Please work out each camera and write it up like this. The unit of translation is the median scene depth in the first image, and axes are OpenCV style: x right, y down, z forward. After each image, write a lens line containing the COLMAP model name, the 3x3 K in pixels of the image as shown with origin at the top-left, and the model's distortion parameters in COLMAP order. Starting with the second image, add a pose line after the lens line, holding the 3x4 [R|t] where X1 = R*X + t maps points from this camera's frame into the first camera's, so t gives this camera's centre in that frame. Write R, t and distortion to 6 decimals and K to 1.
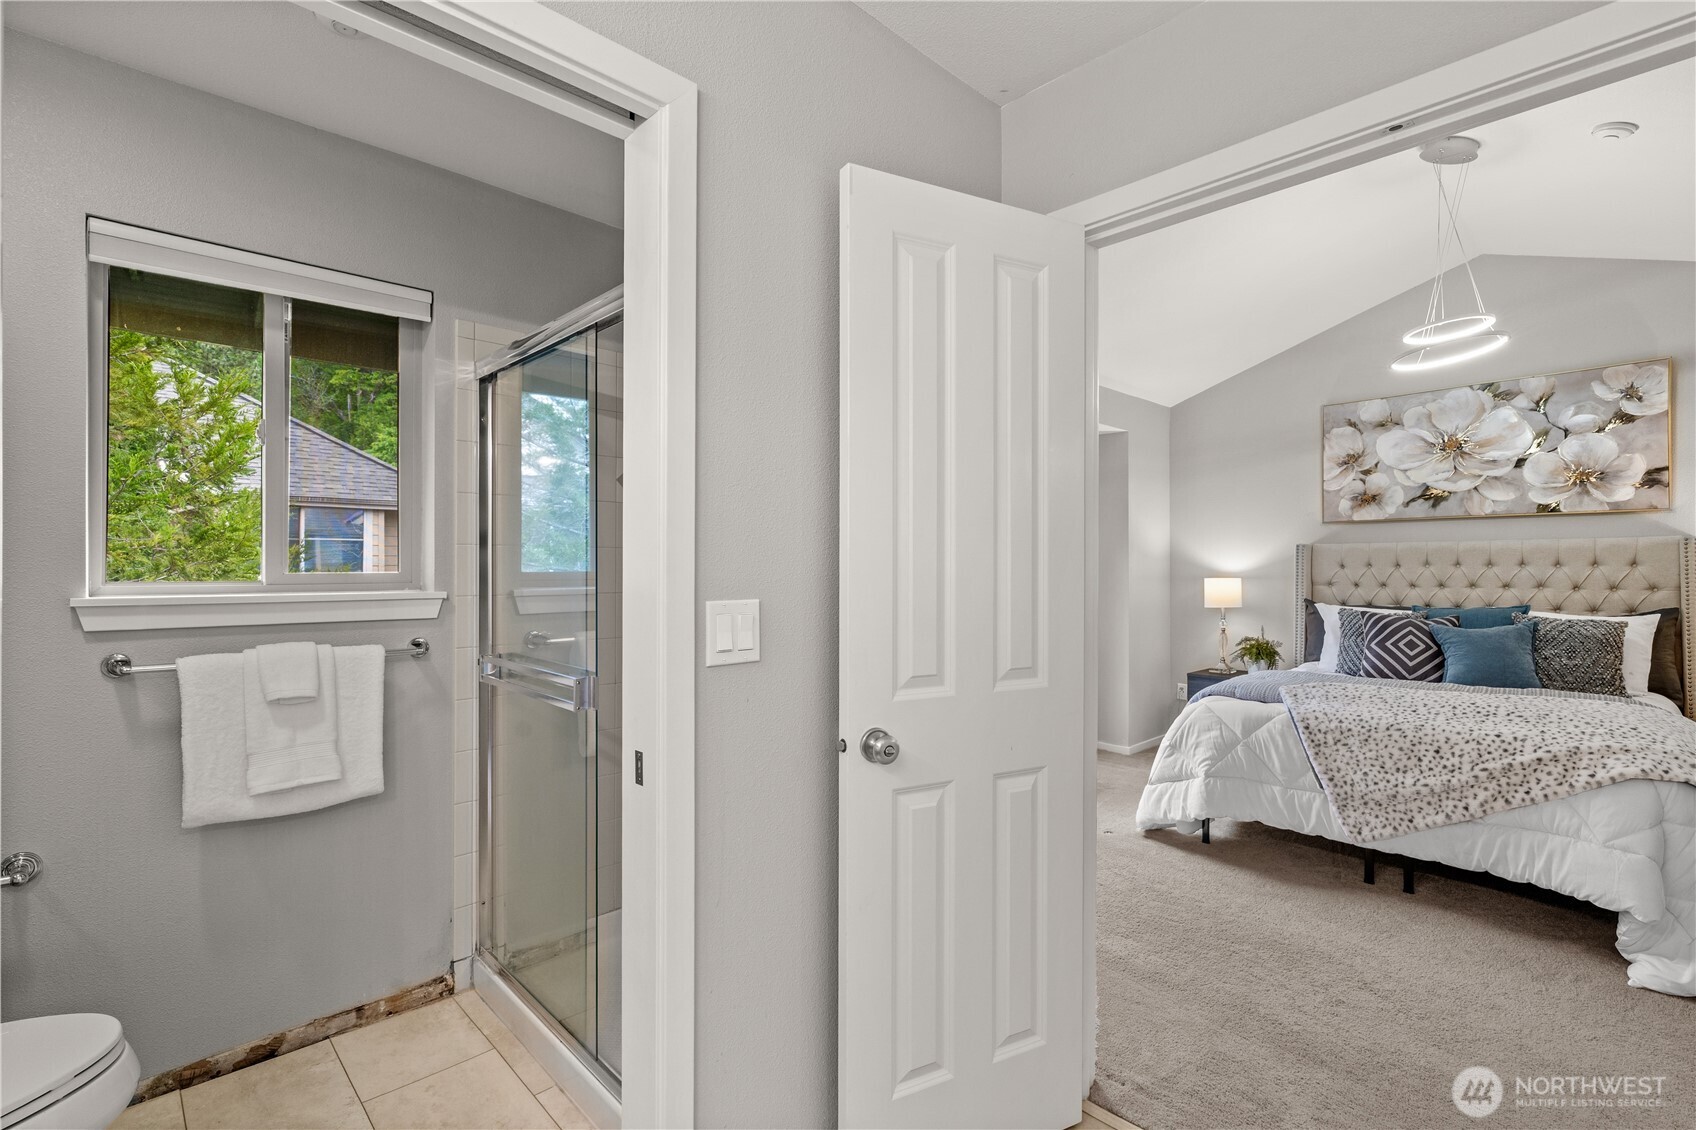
lens RADIAL K [[777.8, 0, 843.2], [0, 777.8, 566.9], [0, 0, 1]] dist [-0.009028, 0.000888]
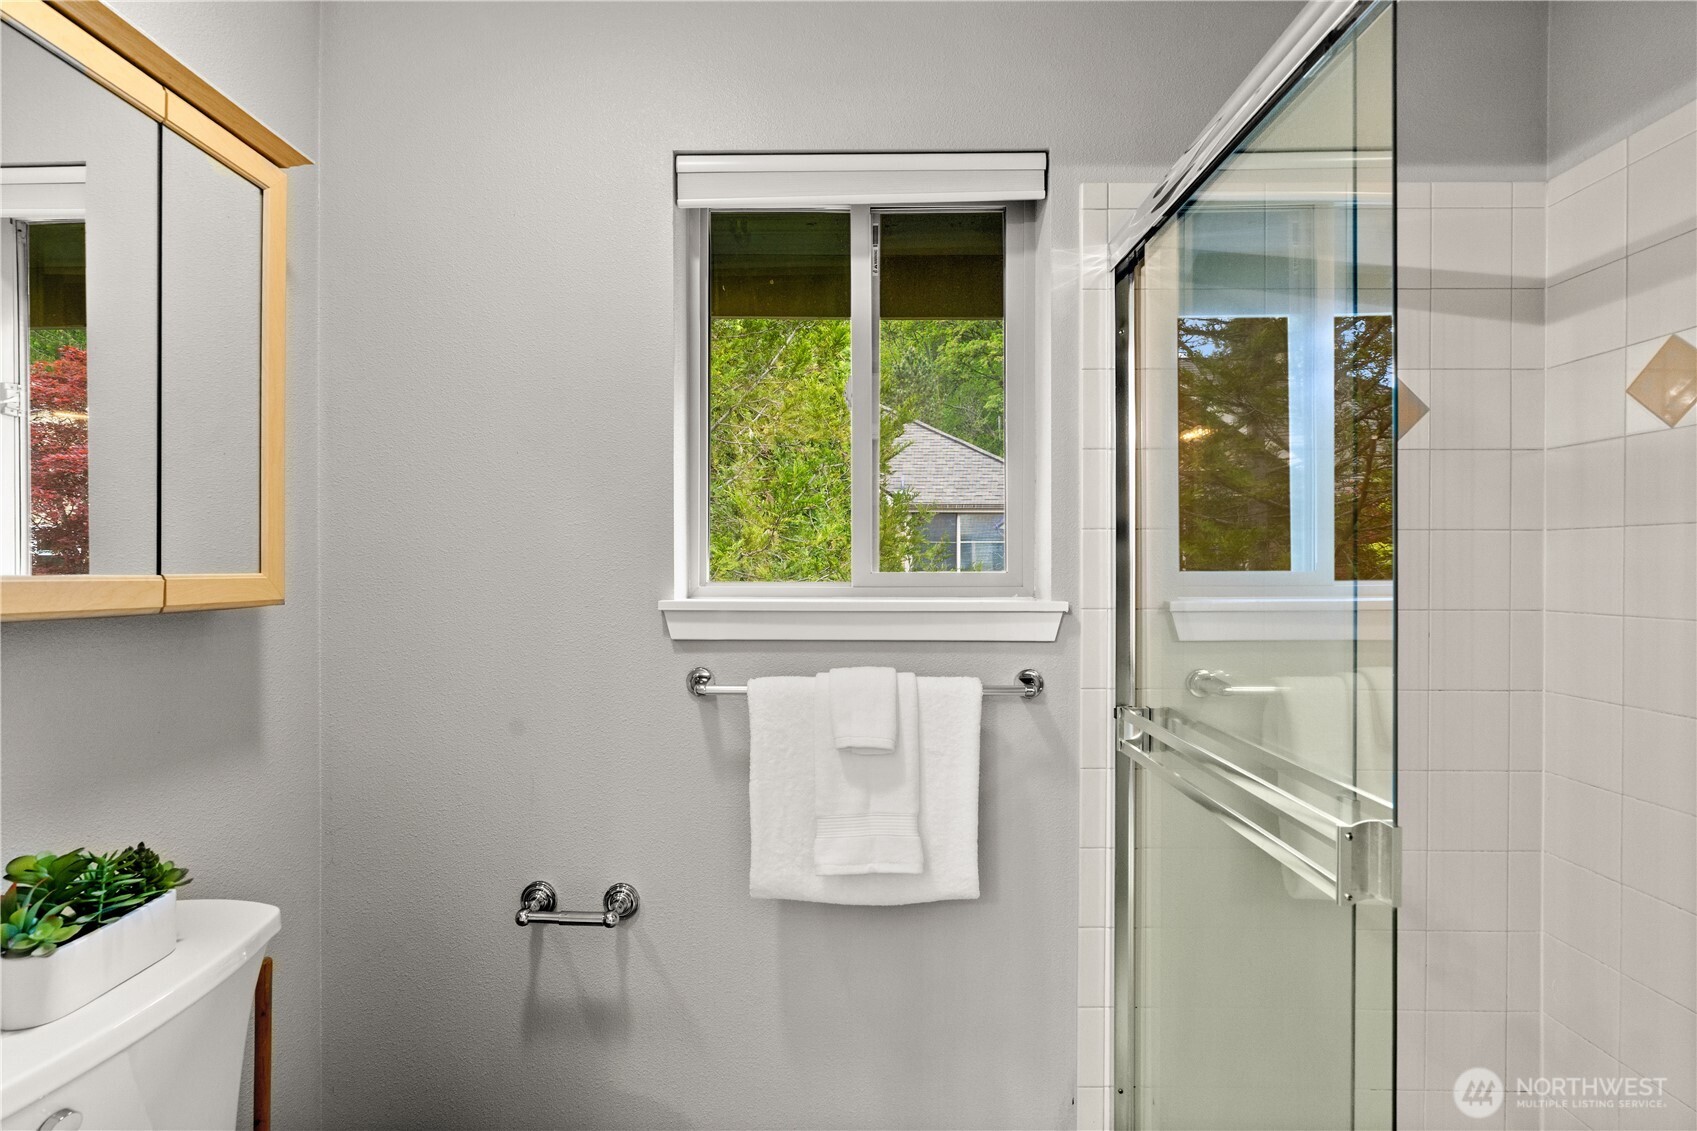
lens RADIAL K [[778.2, 0, 843.7], [0, 778.2, 567.4], [0, 0, 1]] dist [-0.009028, 0.000888]
pose [[0.720933, 0.000429, -0.693005, -0.160683], [0.000116, 1.000000, 0.000740, 0.002253], [0.693005, -0.000614, 0.720933, 0.329389]]
